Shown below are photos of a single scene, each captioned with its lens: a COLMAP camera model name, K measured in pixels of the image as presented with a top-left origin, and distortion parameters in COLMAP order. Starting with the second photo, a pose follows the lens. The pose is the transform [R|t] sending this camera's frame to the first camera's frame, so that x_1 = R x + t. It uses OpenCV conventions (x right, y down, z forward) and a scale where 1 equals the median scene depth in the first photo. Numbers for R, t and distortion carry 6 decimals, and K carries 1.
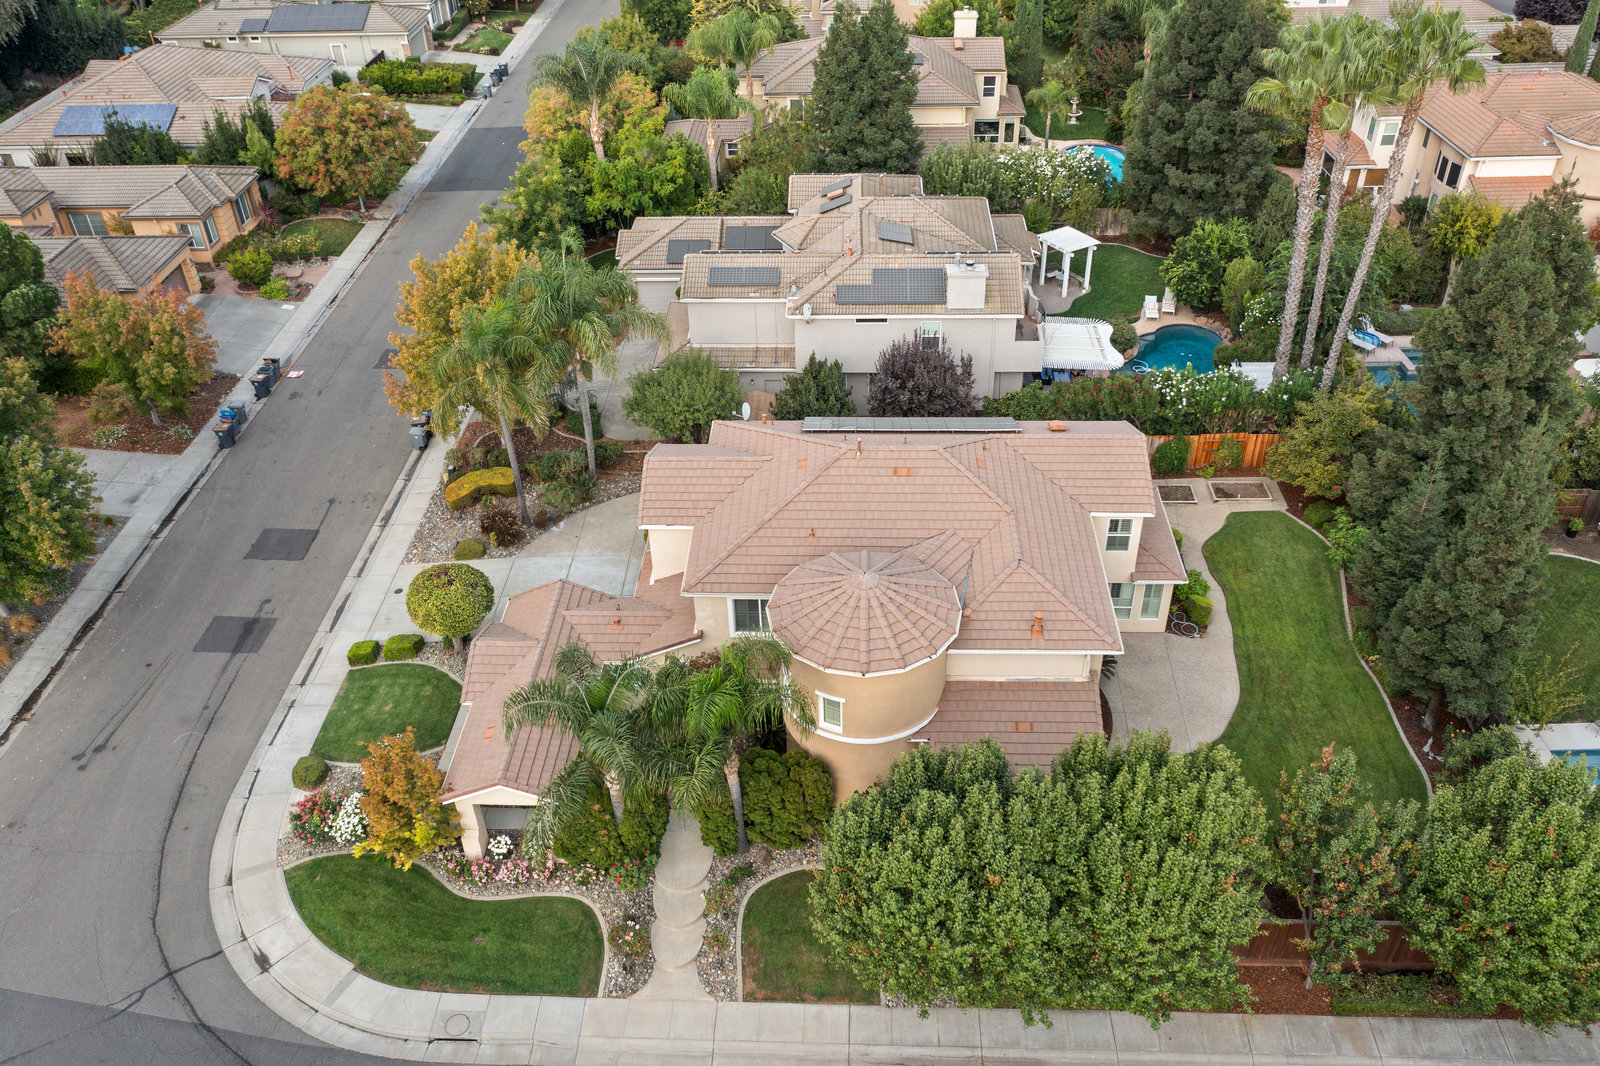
lens RADIAL K [[1269.7, 0, 800.0], [0, 1269.7, 533.0], [0, 0, 1]] dist [-0.010723, -0.001002]
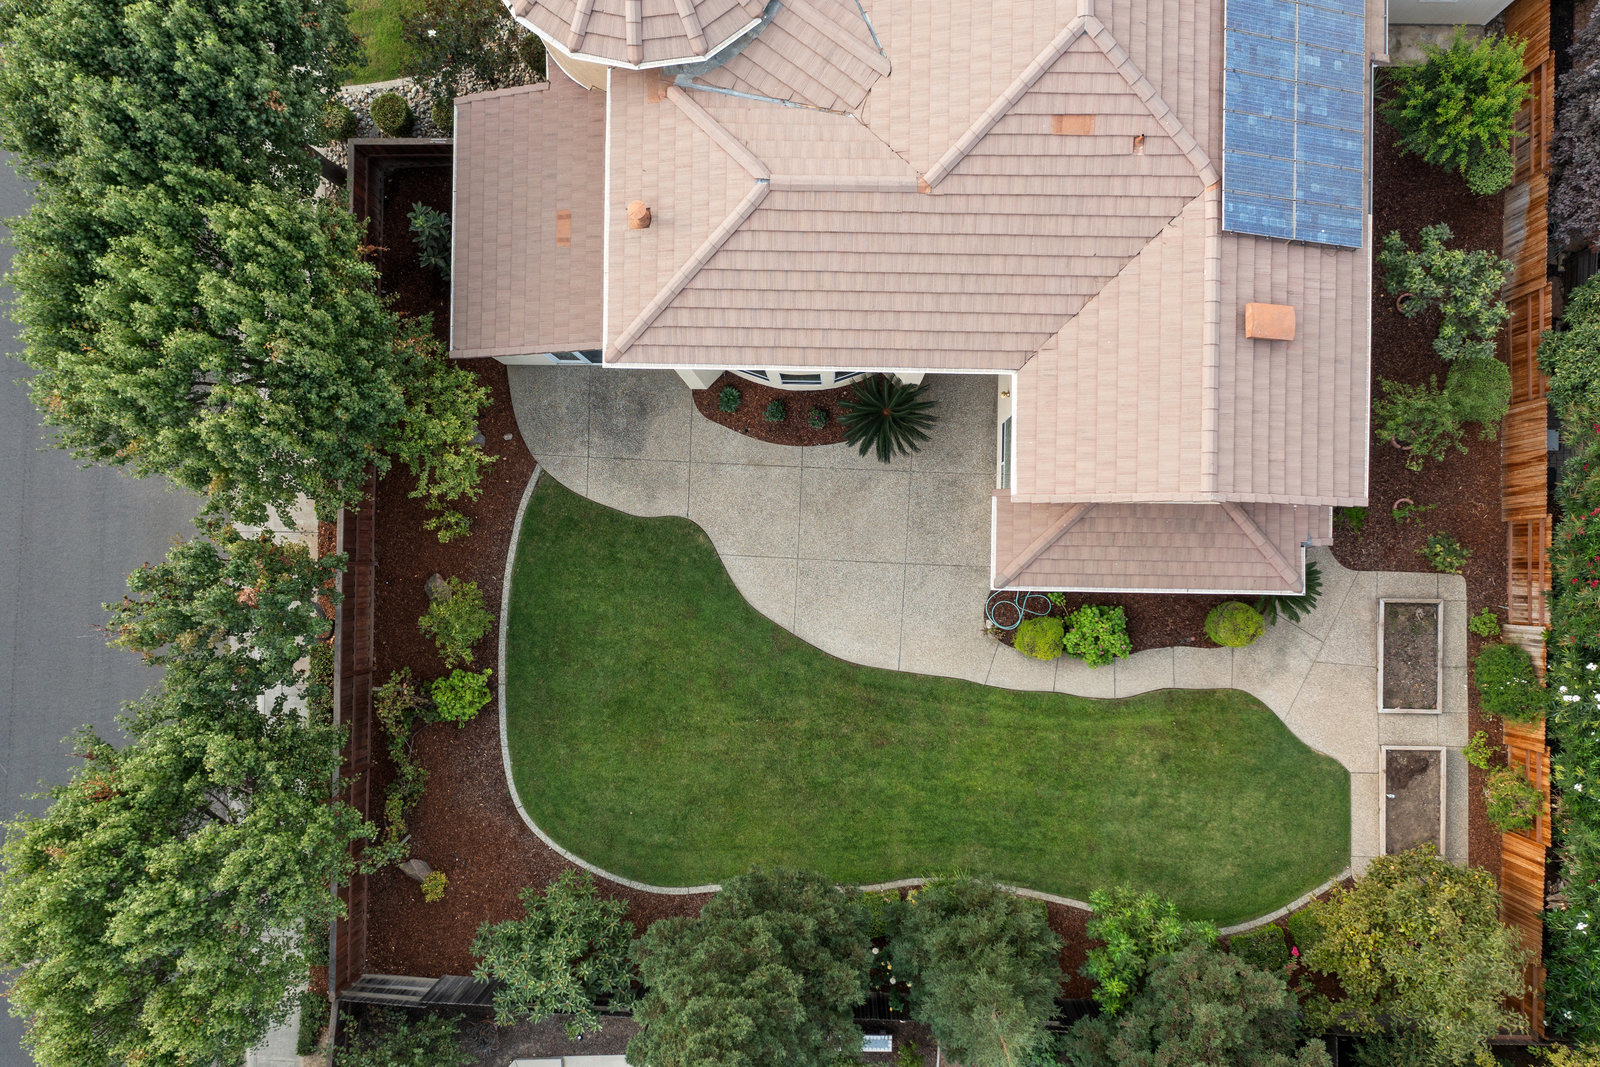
lens RADIAL K [[1318.5, 0, 800.7], [0, 1318.5, 551.8], [0, 0, 1]] dist [-0.009921, -0.002875]
pose [[0.024645, 0.999649, 0.009713, 0.334640], [-0.555222, 0.005607, 0.831683, -0.461362], [0.831337, -0.025889, 0.555165, 0.731040]]
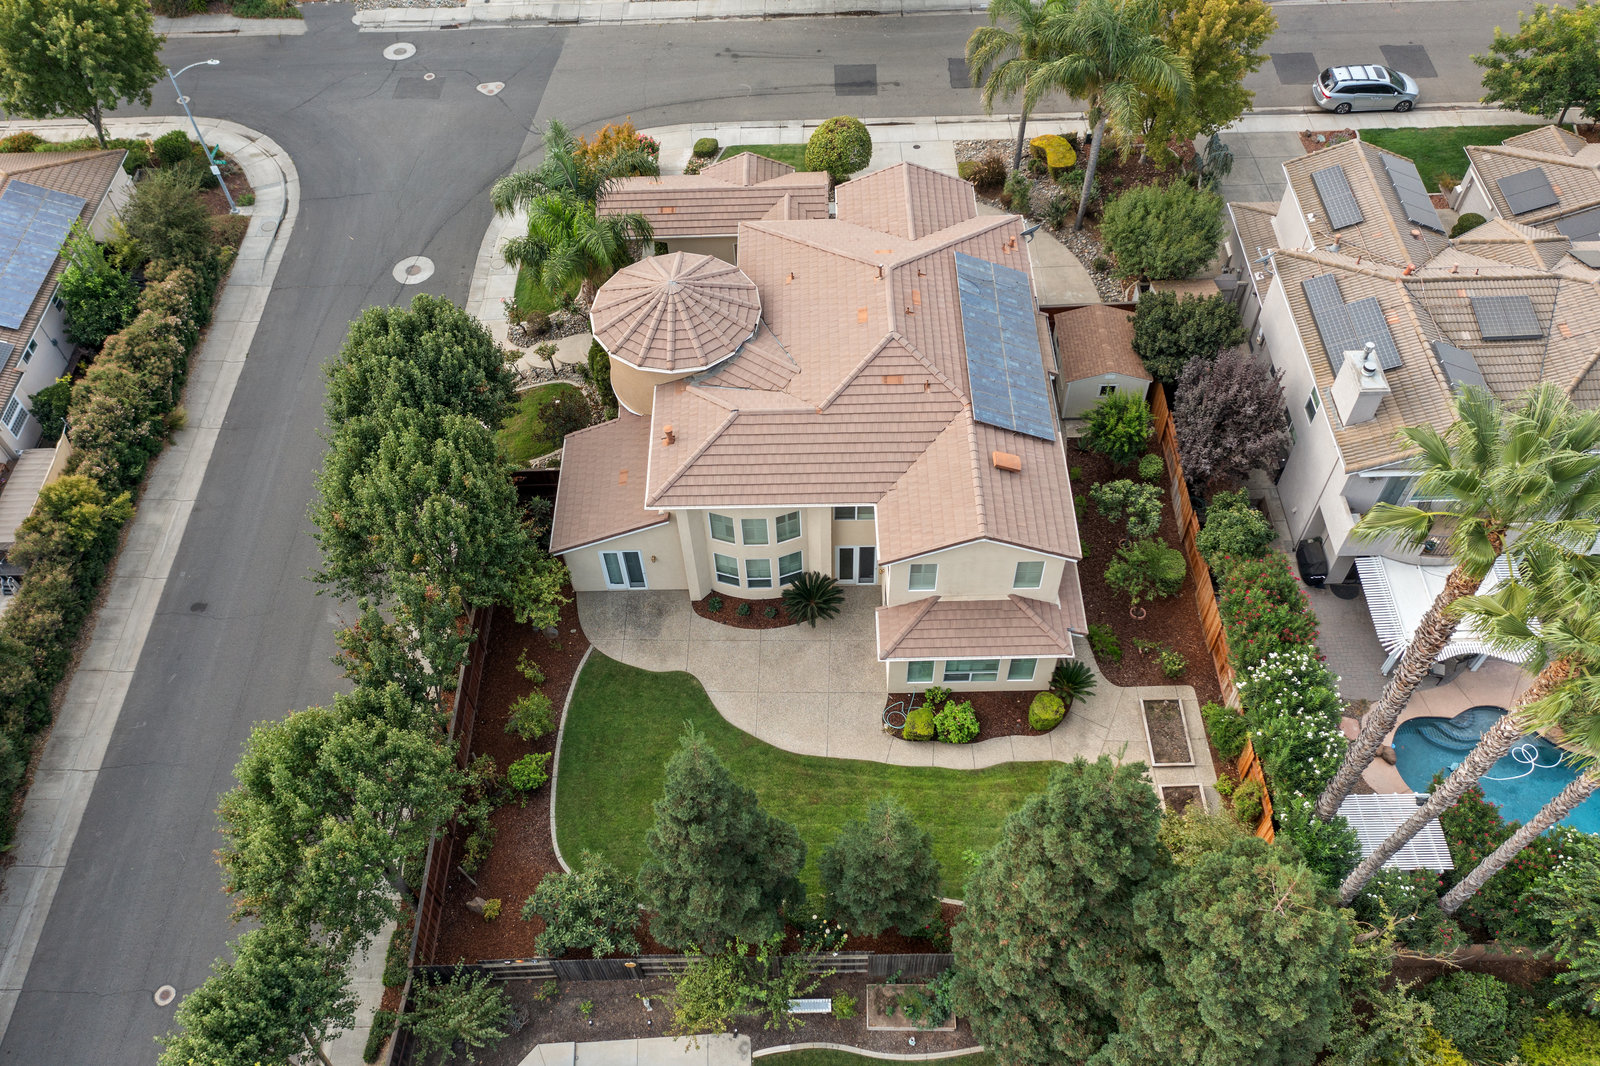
lens RADIAL K [[1269.7, 0, 800.0], [0, 1269.7, 533.0], [0, 0, 1]] dist [-0.010723, -0.001002]
pose [[0.047687, 0.806123, -0.589823, 0.885641], [-0.558817, 0.510969, 0.653172, -0.645771], [0.827919, 0.298455, 0.474842, 0.612609]]
